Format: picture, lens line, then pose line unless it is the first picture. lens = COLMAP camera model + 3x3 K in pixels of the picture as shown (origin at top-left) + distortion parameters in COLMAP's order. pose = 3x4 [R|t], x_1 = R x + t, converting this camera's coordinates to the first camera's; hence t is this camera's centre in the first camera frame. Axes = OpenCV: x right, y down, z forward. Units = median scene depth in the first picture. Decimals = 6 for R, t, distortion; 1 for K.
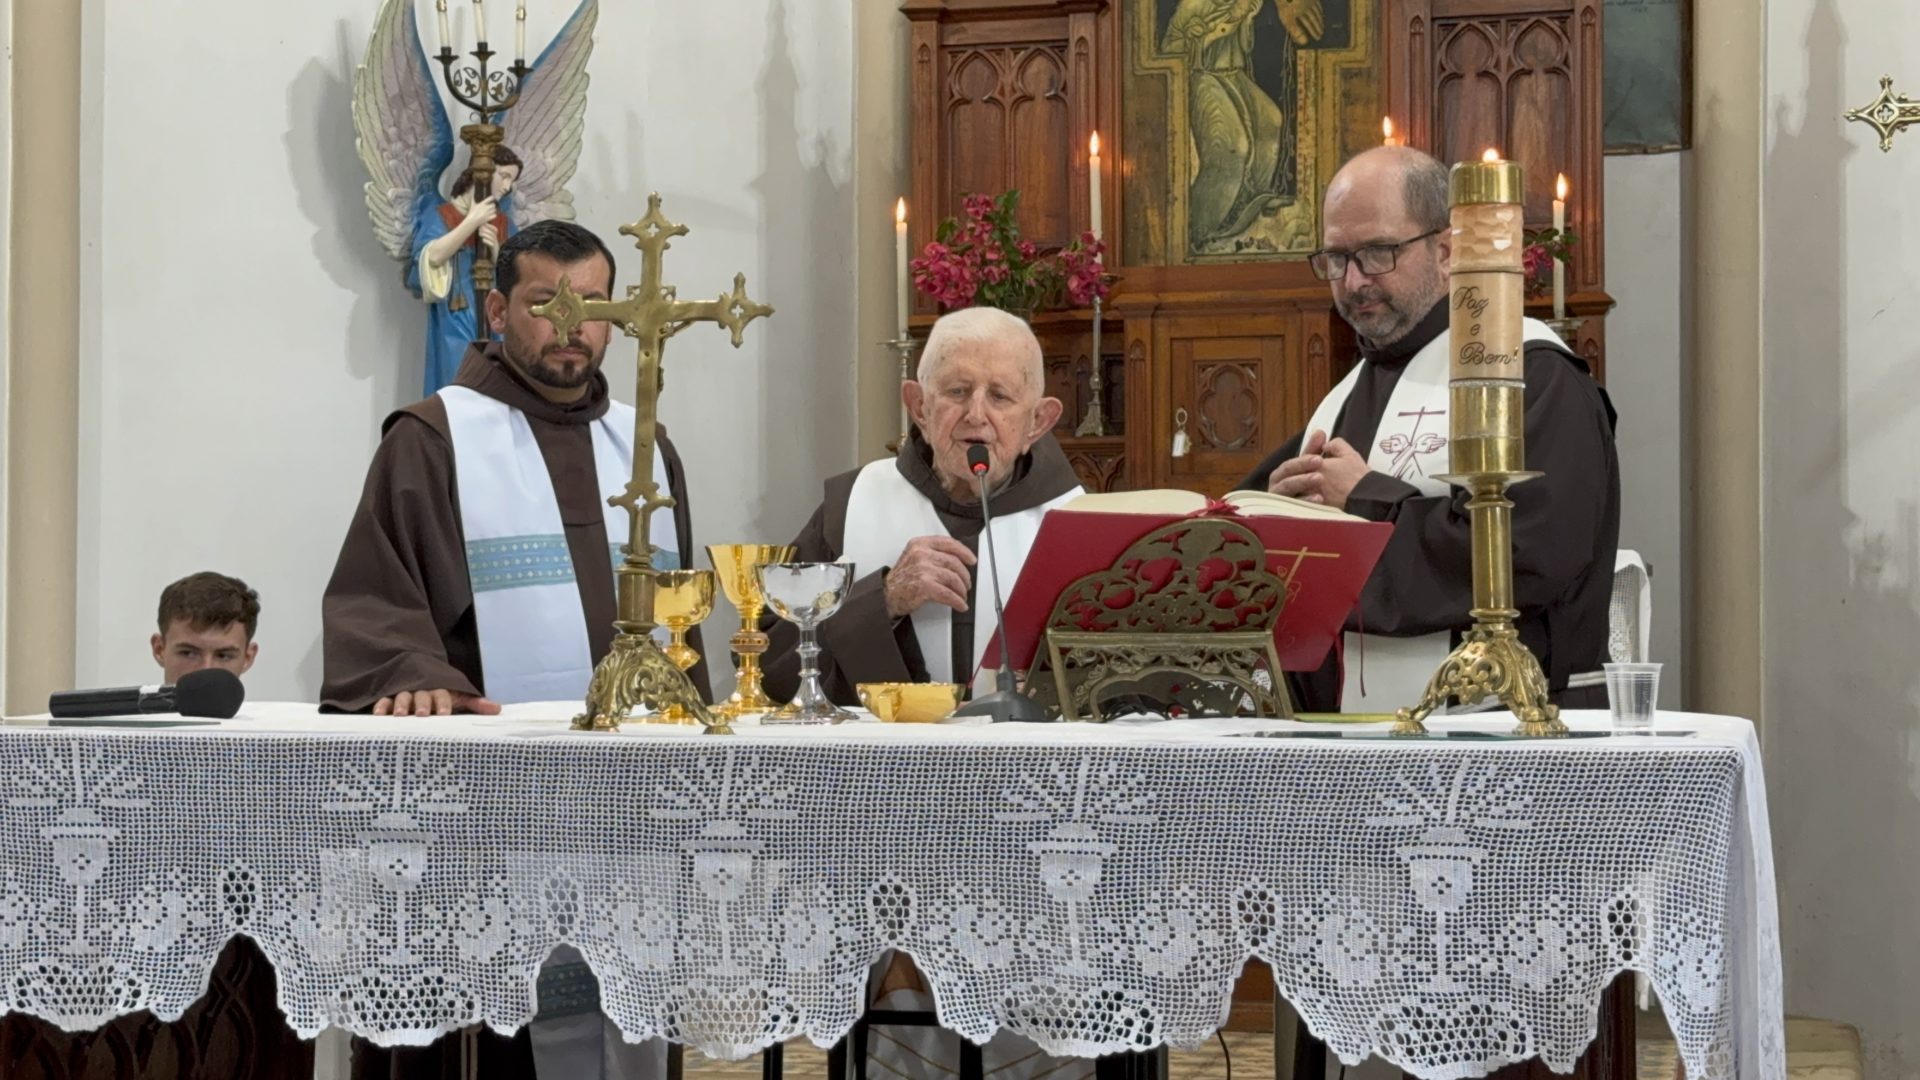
lens RADIAL K [[3257.9, 0, 957.1], [0, 3257.9, 558.0], [0, 0, 1]] dist [0.102564, 0.000000]
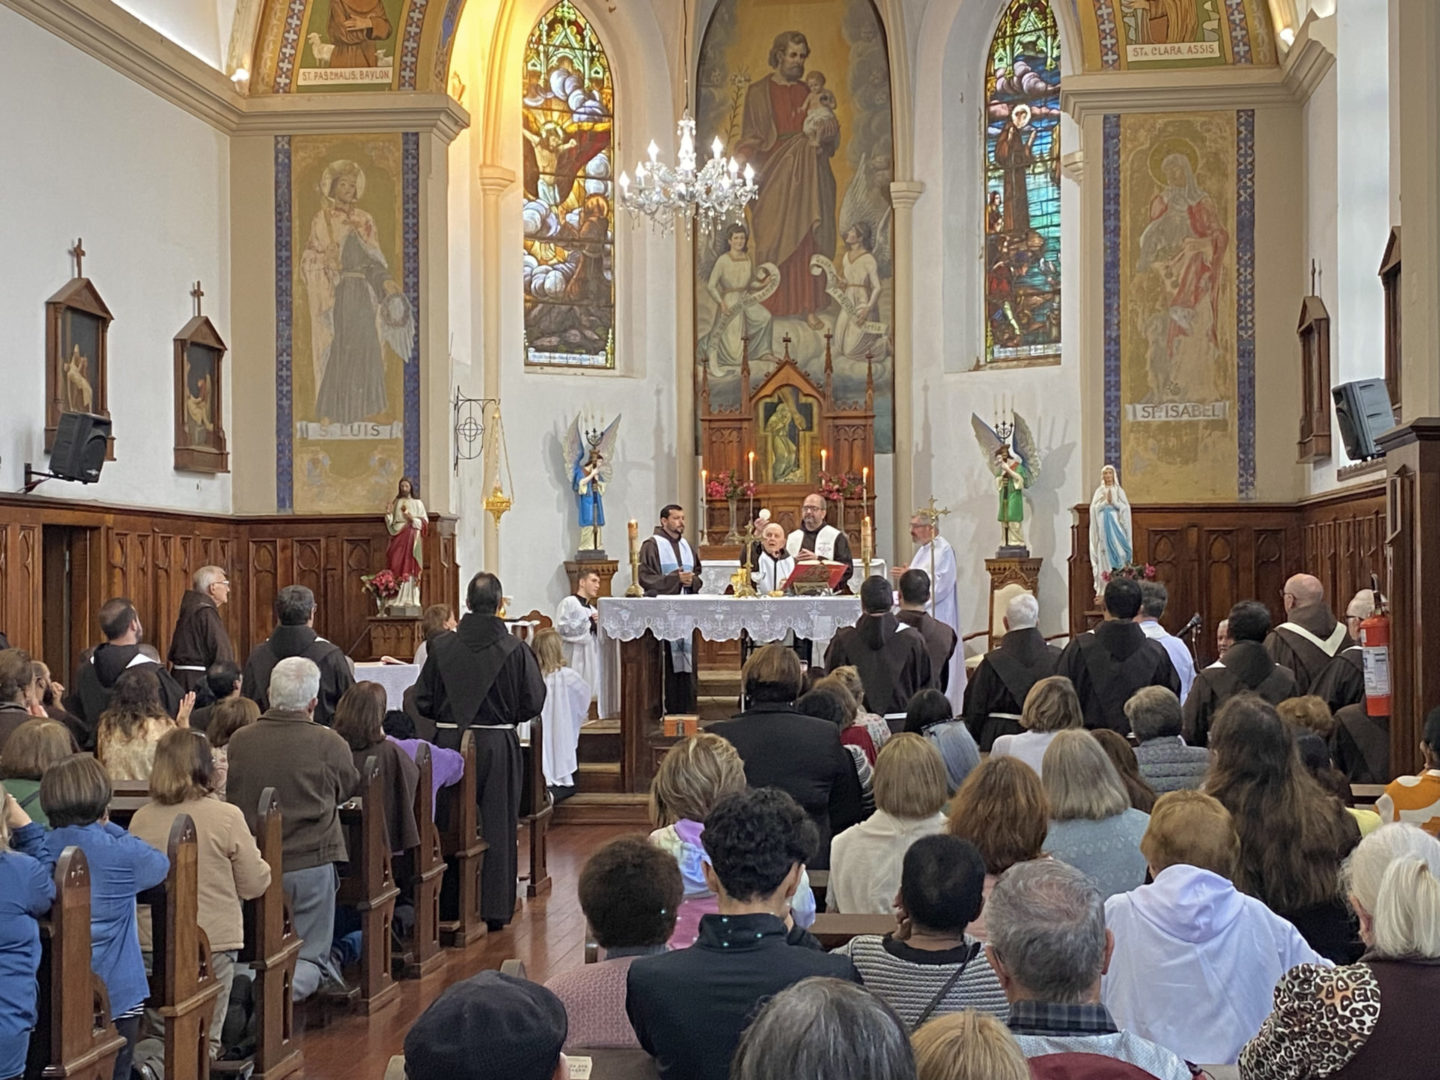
lens RADIAL K [[2315.9, 0, 721.6], [0, 2315.9, 542.2], [0, 0, 1]] dist [-0.031480, 0.000000]
pose [[0.989866, -0.005820, 0.141885, -0.392486], [0.002950, 0.999787, 0.020428, -0.077646], [-0.141973, -0.019802, 0.989672, -1.789936]]
